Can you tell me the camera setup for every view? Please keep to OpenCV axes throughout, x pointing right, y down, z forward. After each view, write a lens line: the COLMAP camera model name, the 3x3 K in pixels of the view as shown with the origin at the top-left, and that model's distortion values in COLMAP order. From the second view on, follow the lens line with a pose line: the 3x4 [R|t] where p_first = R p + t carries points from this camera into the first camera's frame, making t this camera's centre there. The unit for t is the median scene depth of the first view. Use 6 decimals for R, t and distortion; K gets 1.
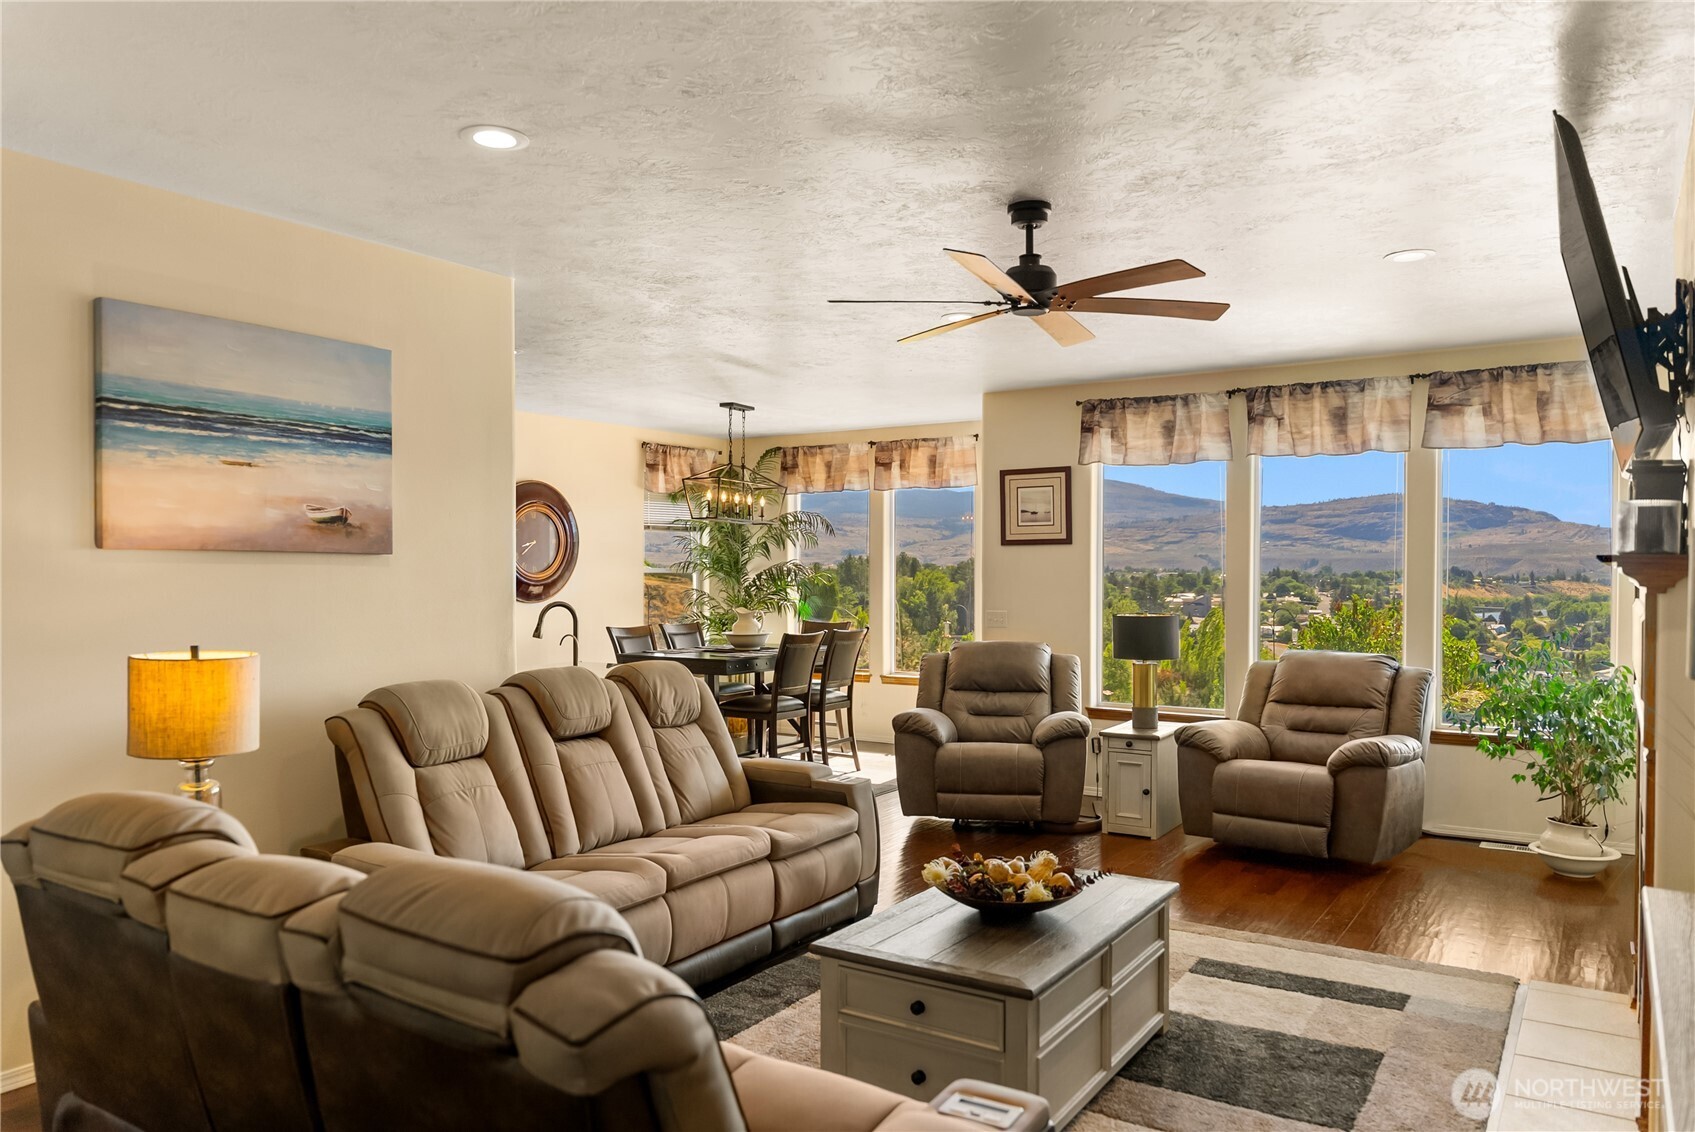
lens RADIAL K [[1172.6, 0, 847.5], [0, 1172.6, 574.7], [0, 0, 1]] dist [-0.010756, -0.007291]
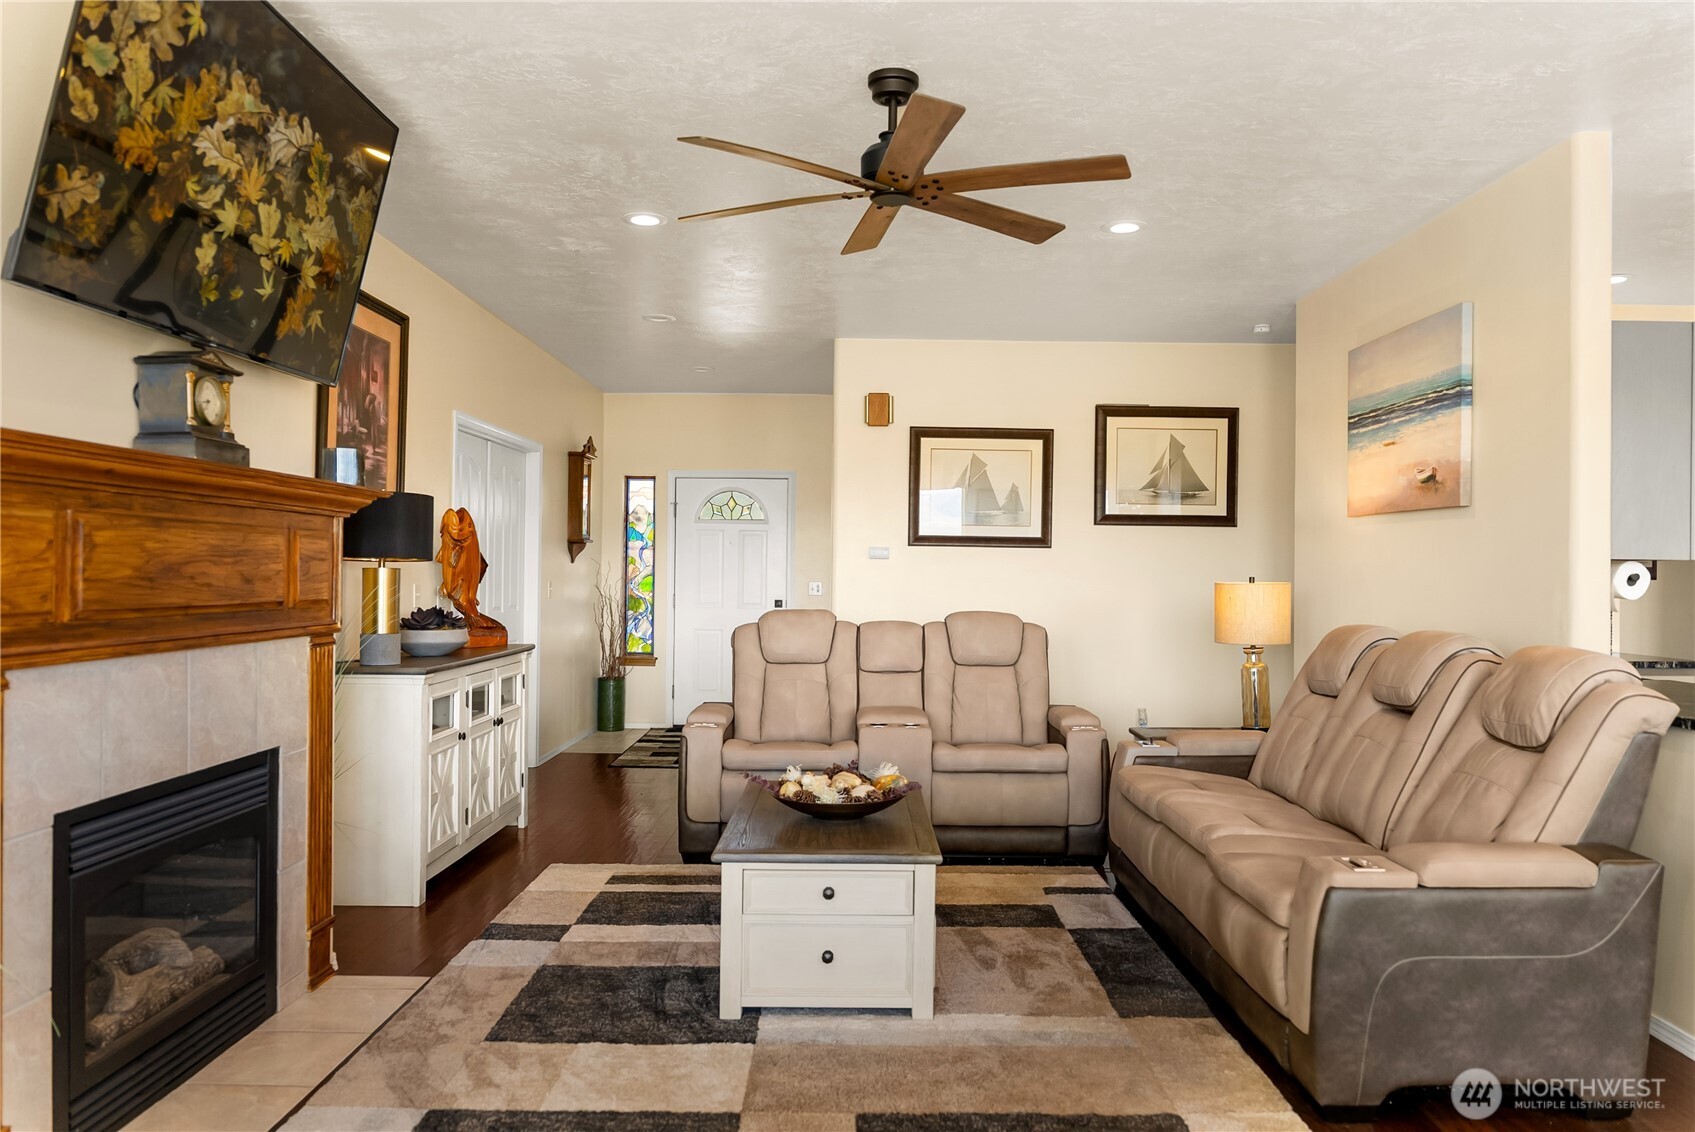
lens RADIAL K [[1172.6, 0, 859.8], [0, 1172.6, 574.1], [0, 0, 1]] dist [-0.010756, -0.007291]
pose [[-0.829532, 0.004210, -0.558444, 0.622569], [-0.000446, 0.999966, 0.008202, 0.034145], [0.558460, 0.007053, -0.829502, 1.614498]]
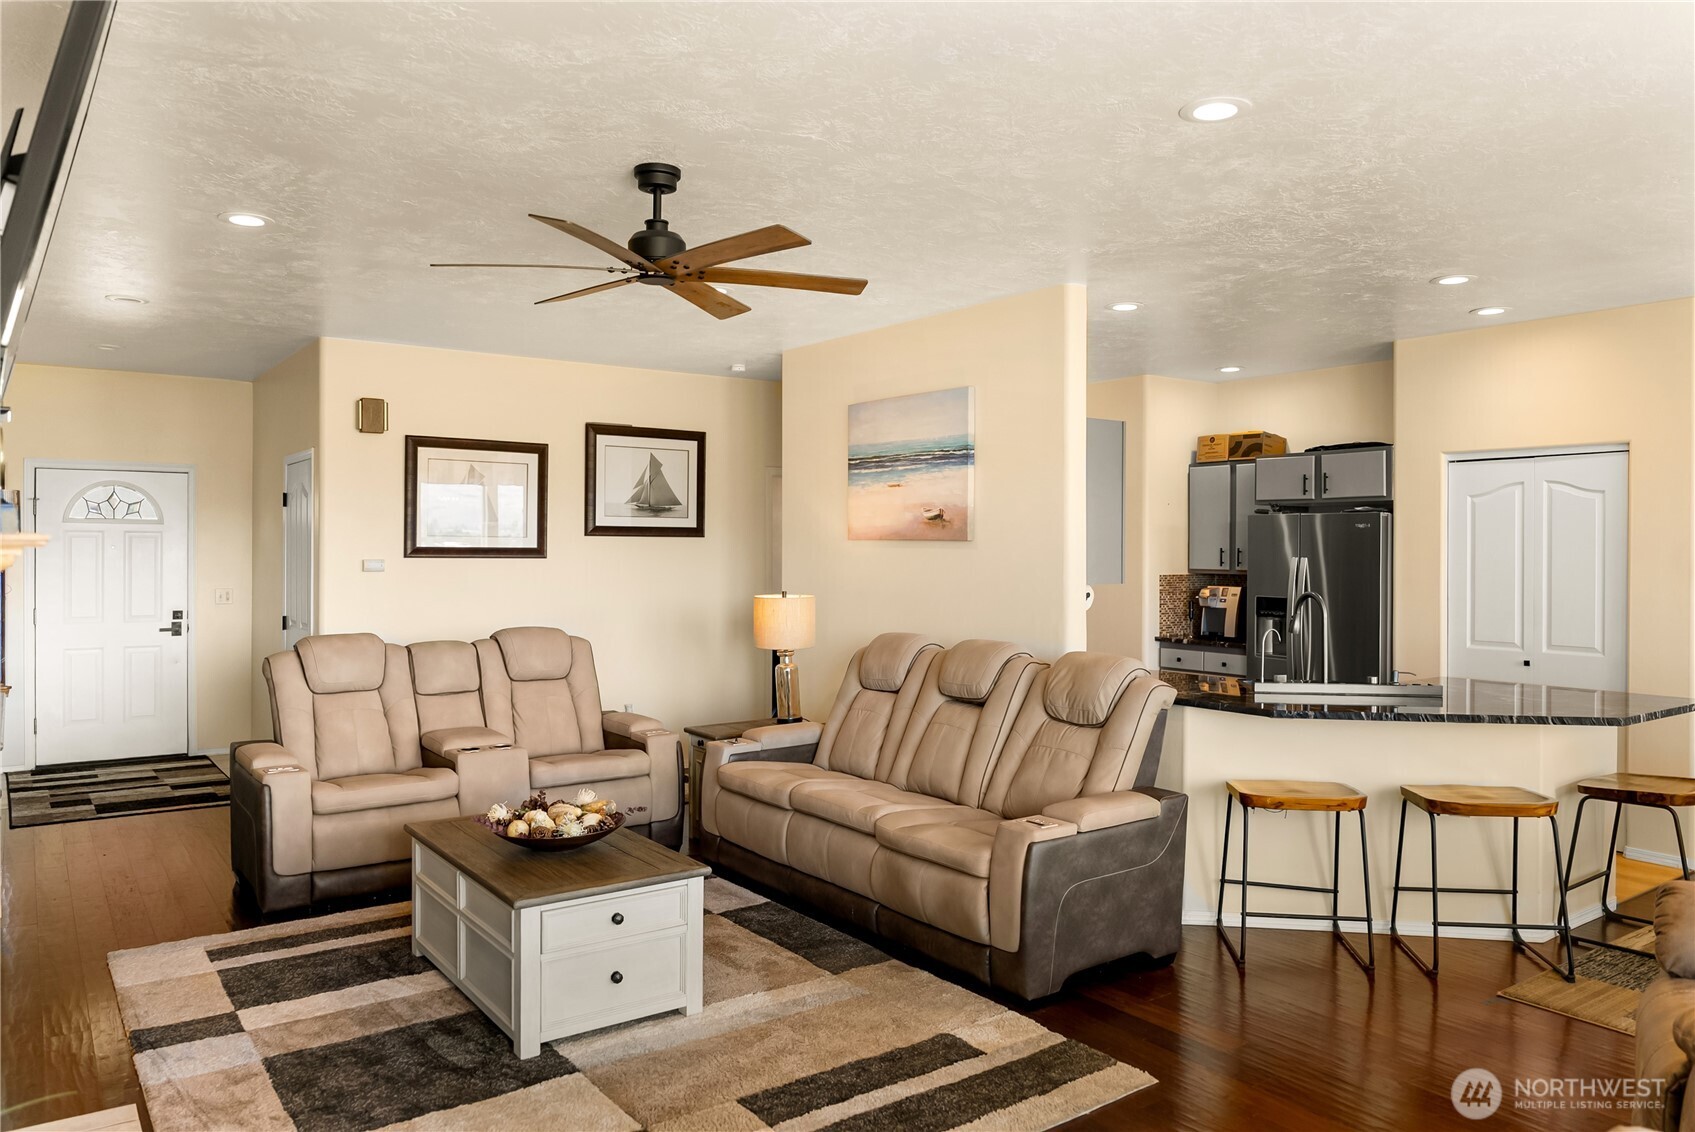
lens RADIAL K [[1172.6, 0, 840.5], [0, 1172.6, 554.7], [0, 0, 1]] dist [-0.010756, -0.007291]
pose [[-0.354099, 0.016570, -0.935061, 0.944644], [0.001197, 0.999850, 0.017265, -0.025809], [0.935207, 0.004994, -0.354066, 1.397719]]
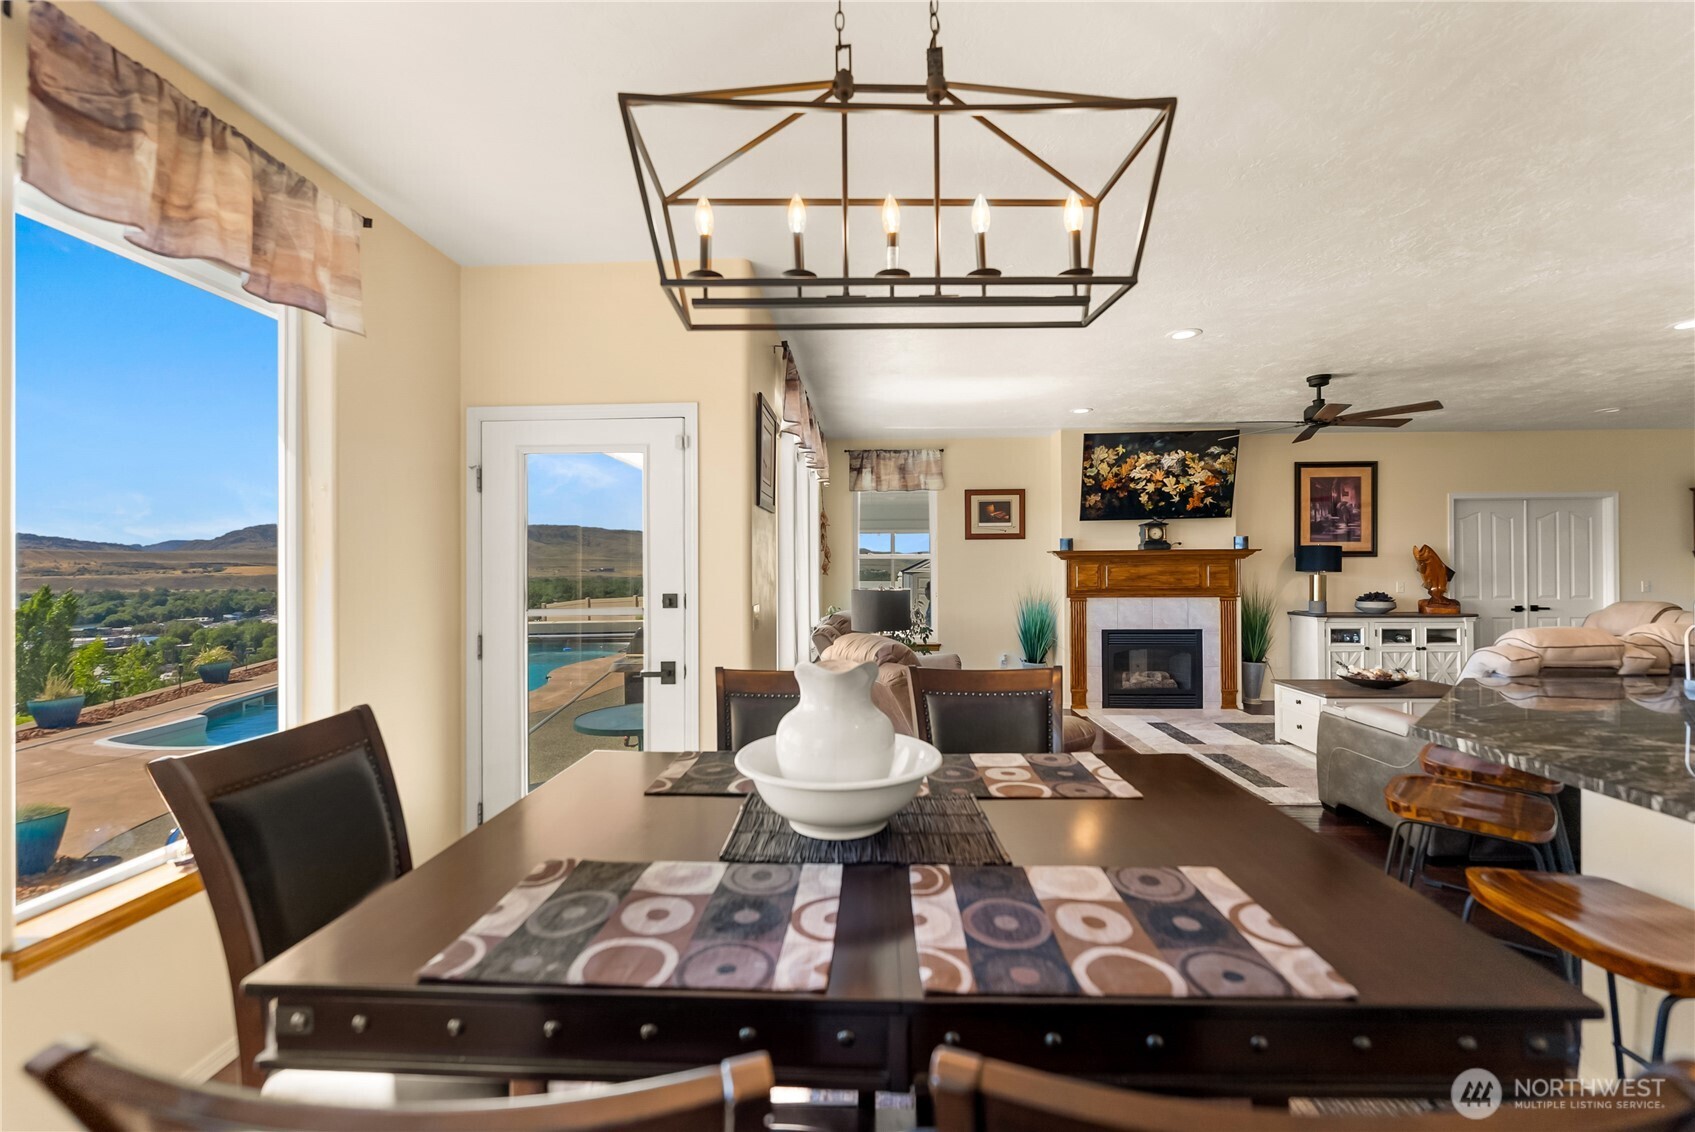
lens RADIAL K [[681.9, 0, 850.5], [0, 681.9, 565.5], [0, 0, 1]] dist [0.003326, 0.000144]
pose [[-0.522608, 0.019045, 0.852360, -0.436159], [0.012431, 0.999814, -0.014717, 0.025405], [-0.852482, 0.002905, -0.522748, 2.252115]]
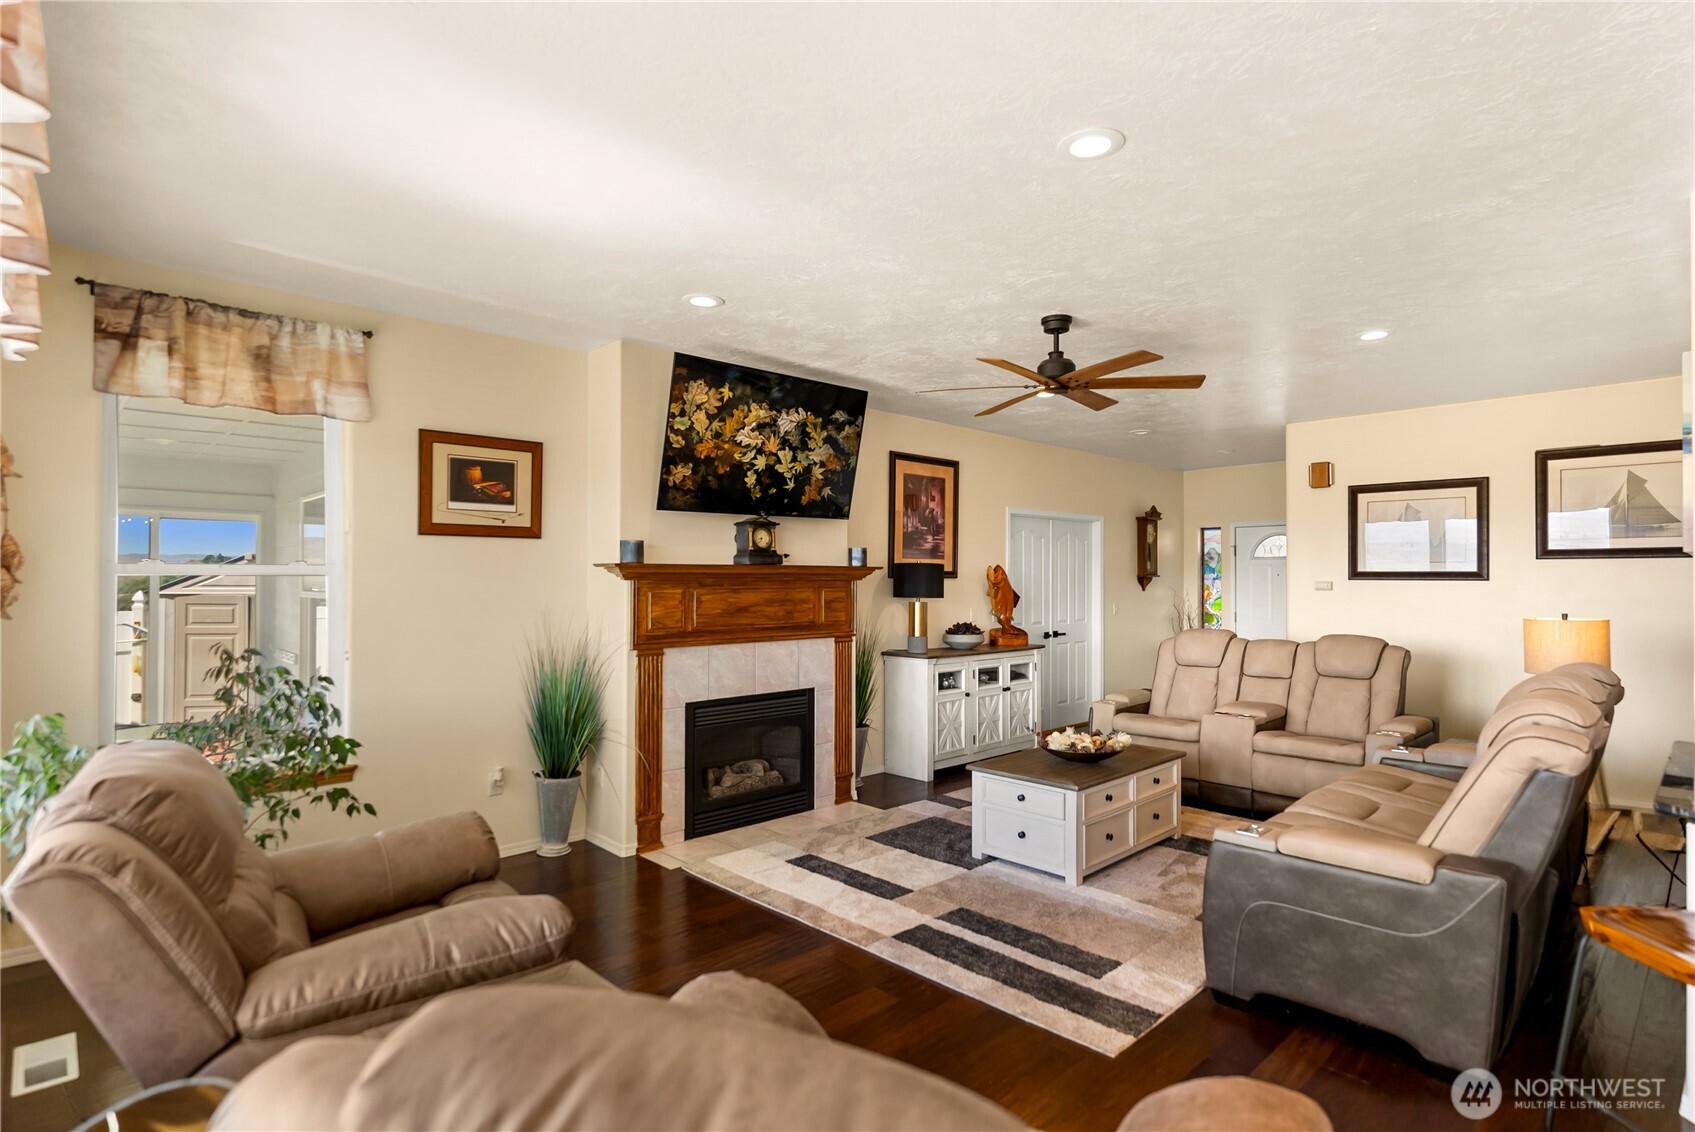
lens RADIAL K [[848.9, 0, 842.0], [0, 848.9, 572.0], [0, 0, 1]] dist [0.003899, -0.000848]
pose [[-0.975487, 0.013936, 0.219614, 0.172053], [0.011492, 0.999857, -0.012401, 0.000618], [-0.219755, -0.009573, -0.975508, 1.975617]]
